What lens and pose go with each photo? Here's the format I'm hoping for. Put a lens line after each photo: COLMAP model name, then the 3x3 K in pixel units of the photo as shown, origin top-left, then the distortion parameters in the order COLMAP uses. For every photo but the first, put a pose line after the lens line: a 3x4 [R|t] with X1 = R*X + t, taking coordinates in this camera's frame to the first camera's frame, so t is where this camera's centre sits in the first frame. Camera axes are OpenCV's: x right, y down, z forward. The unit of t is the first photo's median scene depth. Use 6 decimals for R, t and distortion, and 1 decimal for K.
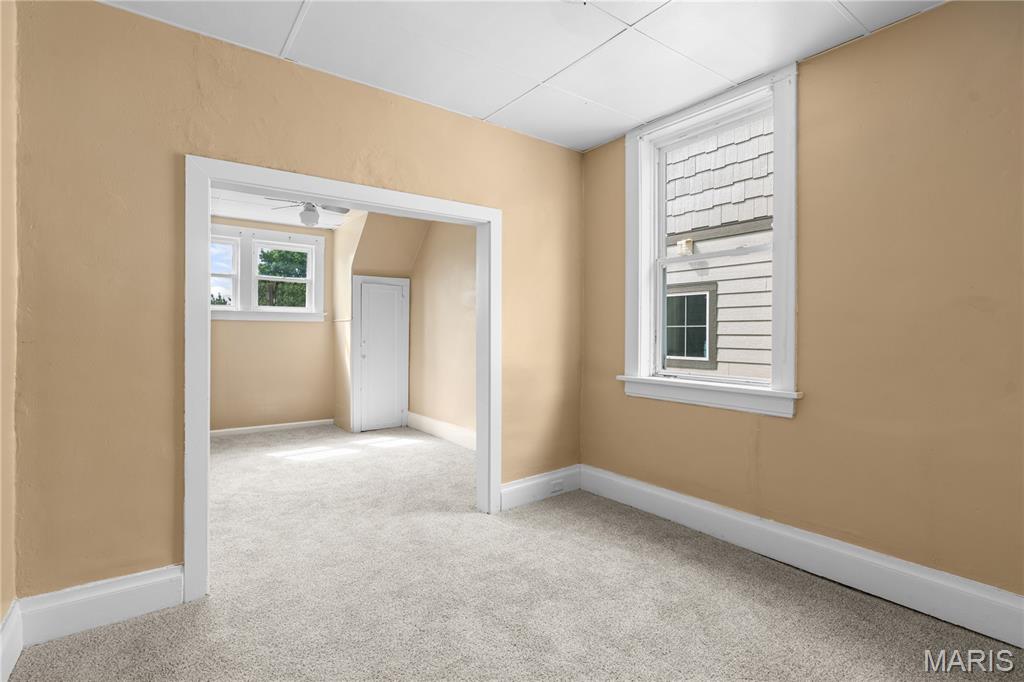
lens RADIAL K [[461.6, 0, 512.4], [0, 461.6, 337.7], [0, 0, 1]] dist [-0.002293, 0.001588]
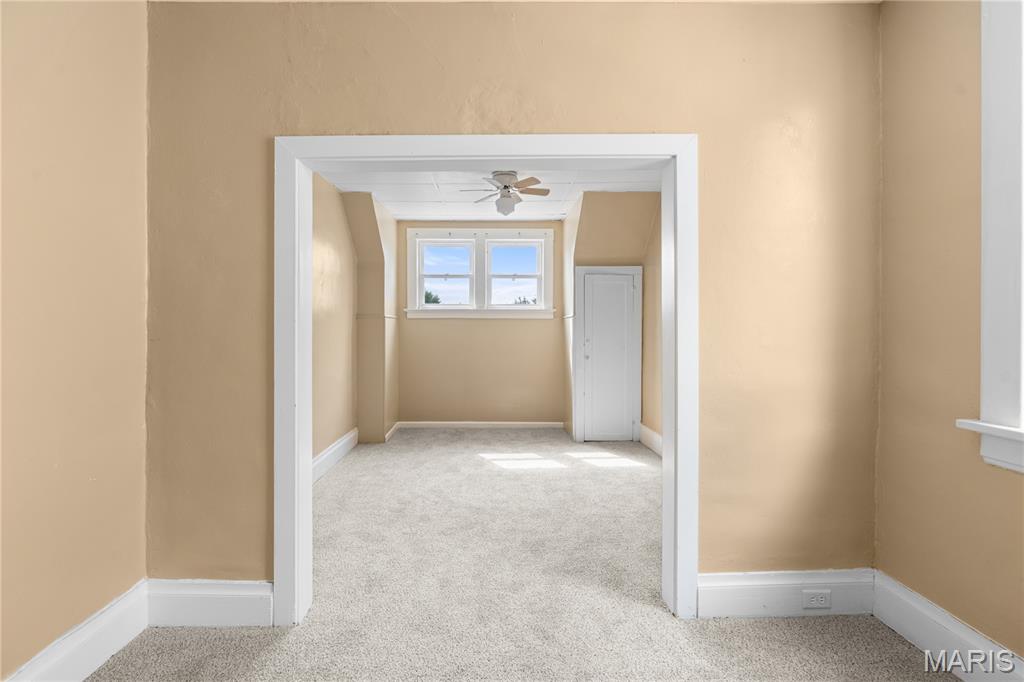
lens RADIAL K [[461.6, 0, 507.3], [0, 461.6, 331.7], [0, 0, 1]] dist [-0.002293, 0.001588]
pose [[0.810893, 0.002375, -0.585189, 0.116757], [-0.006241, 0.999970, -0.004590, -0.004841], [0.585161, 0.007374, 0.810884, 0.304982]]
